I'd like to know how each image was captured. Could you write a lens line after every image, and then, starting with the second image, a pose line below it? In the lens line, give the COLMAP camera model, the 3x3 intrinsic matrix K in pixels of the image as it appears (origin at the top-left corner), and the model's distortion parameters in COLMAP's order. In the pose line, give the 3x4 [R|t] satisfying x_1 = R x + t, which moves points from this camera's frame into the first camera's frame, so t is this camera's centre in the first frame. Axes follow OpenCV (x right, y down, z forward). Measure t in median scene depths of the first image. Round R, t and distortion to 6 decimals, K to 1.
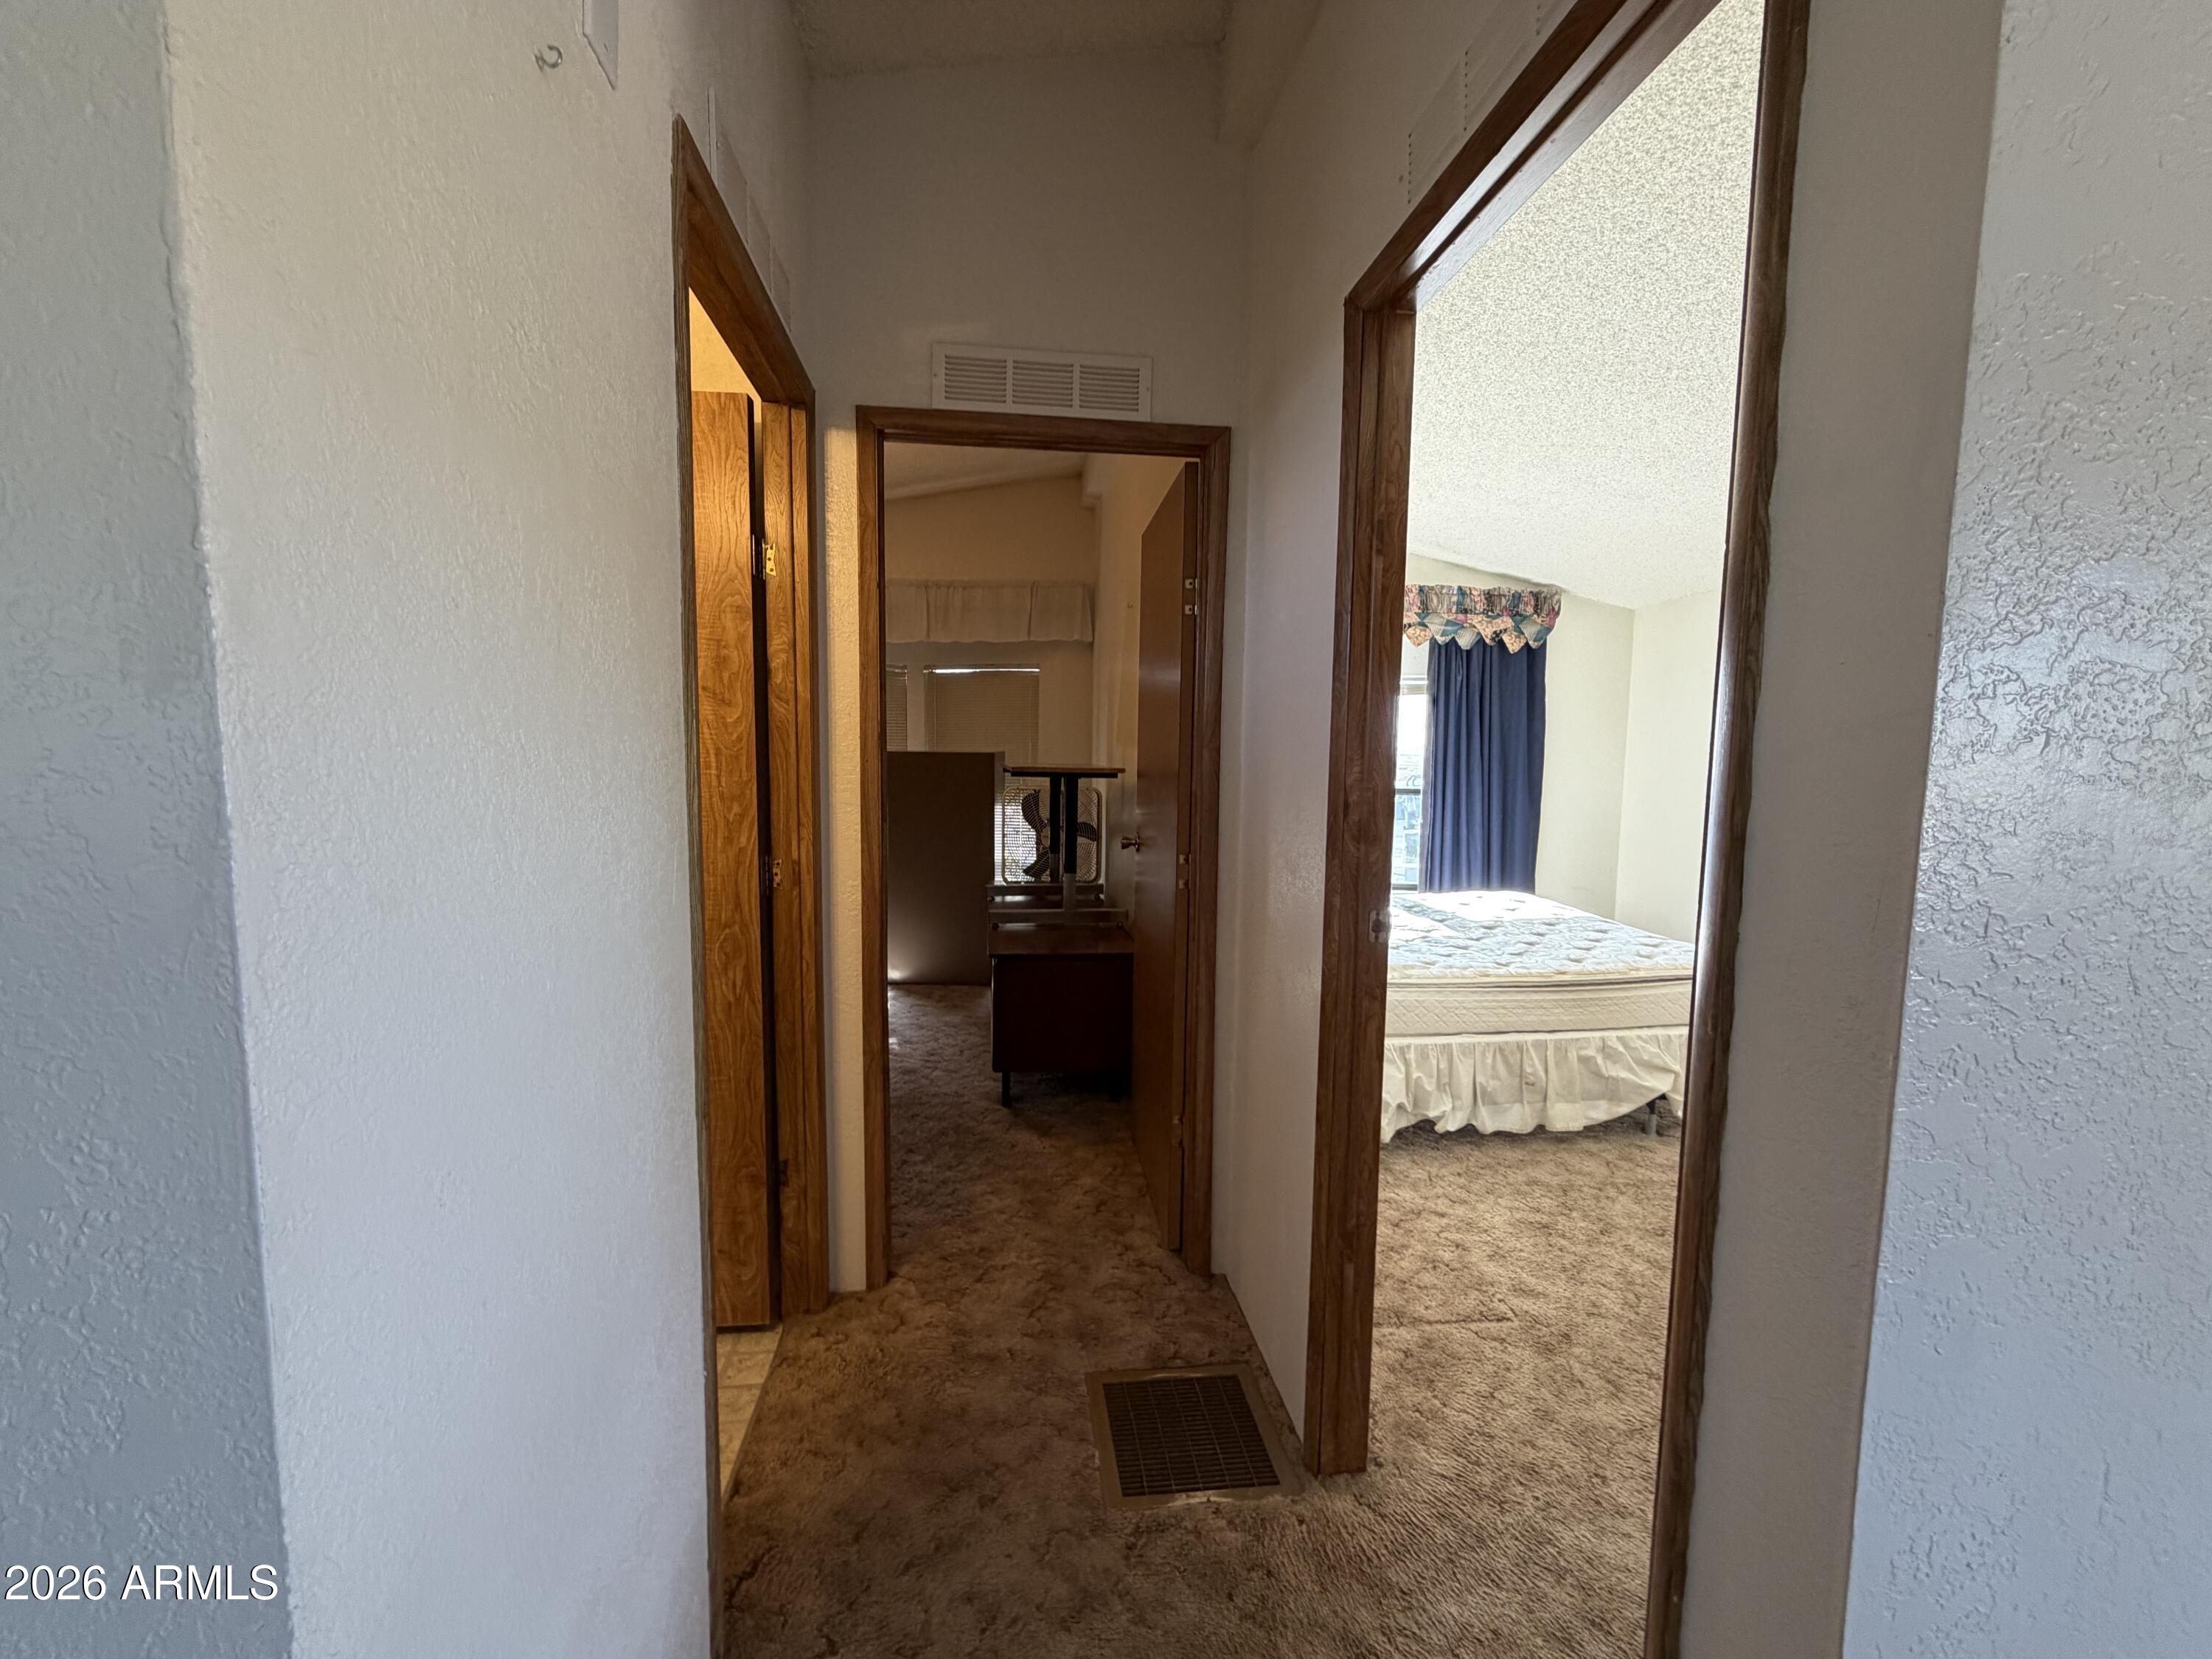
lens RADIAL K [[878.6, 0, 1098.2], [0, 878.6, 825.9], [0, 0, 1]] dist [0.000231, -0.000323]
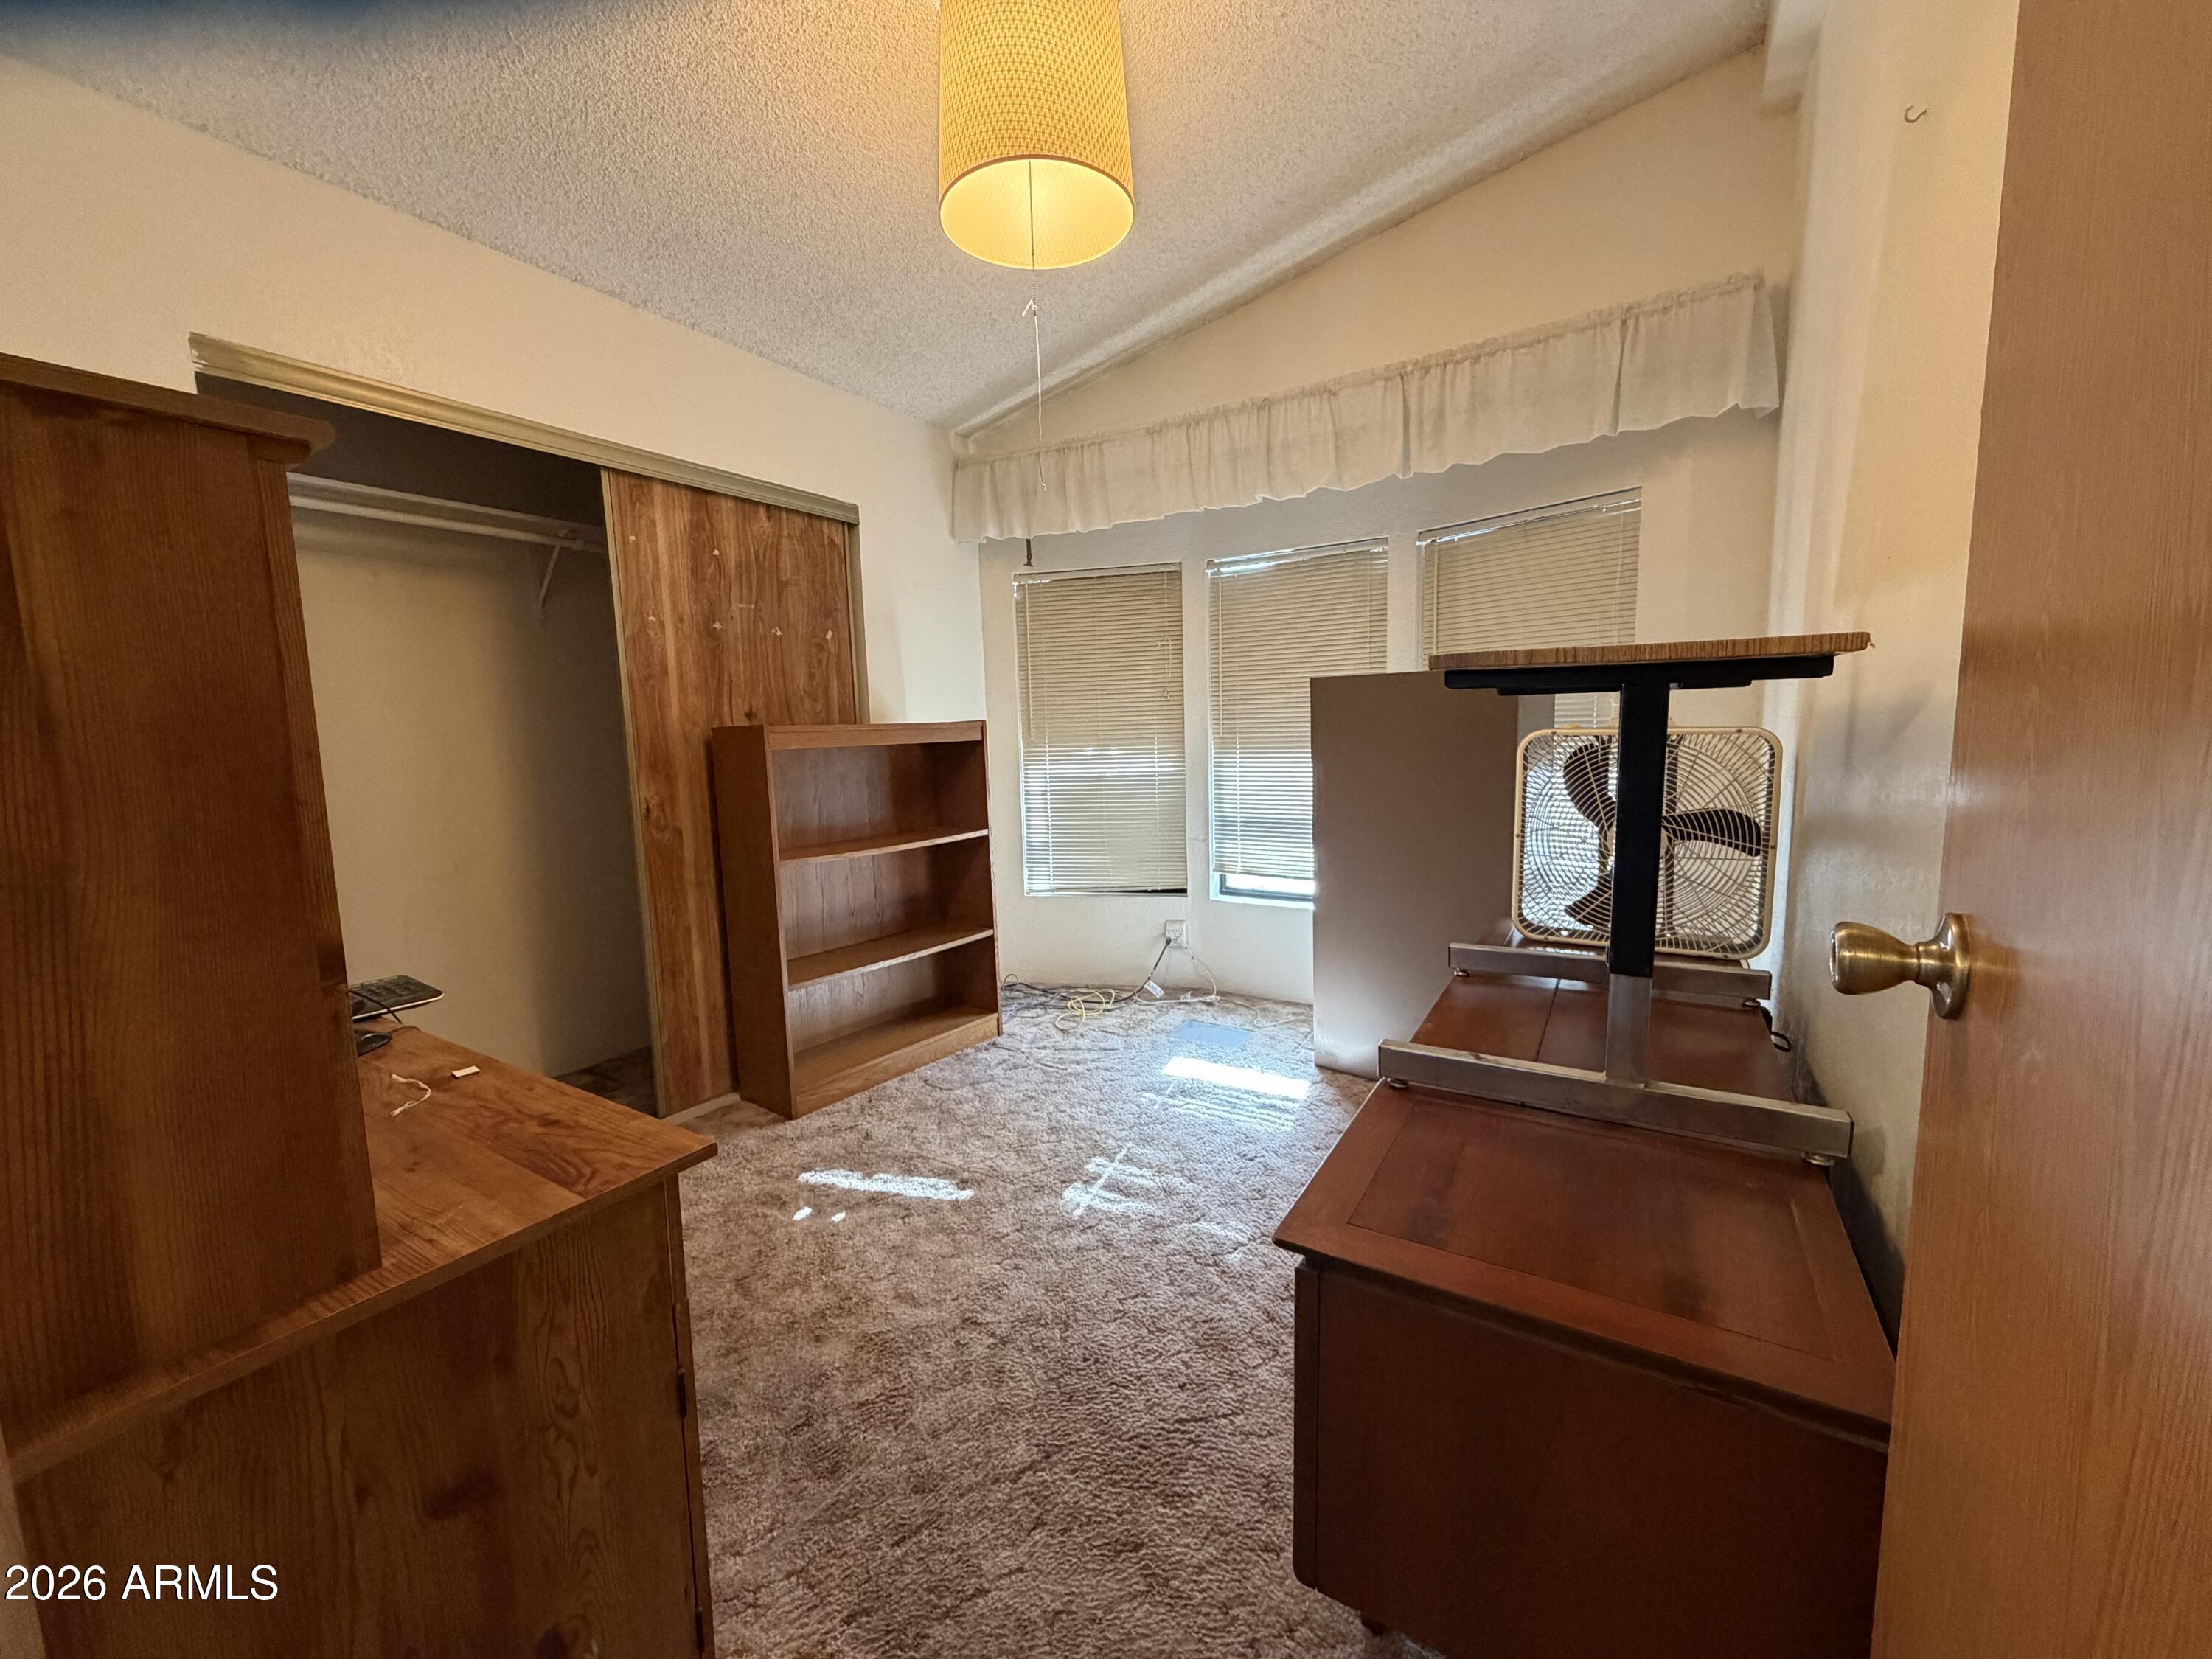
lens RADIAL K [[878.6, 0, 1098.2], [0, 878.6, 825.9], [0, 0, 1]] dist [0.000231, -0.000323]
pose [[0.781868, 0.040229, -0.622144, 0.010873], [-0.017335, 0.998933, 0.042807, -0.009034], [0.623203, -0.022685, 0.781731, 0.452286]]
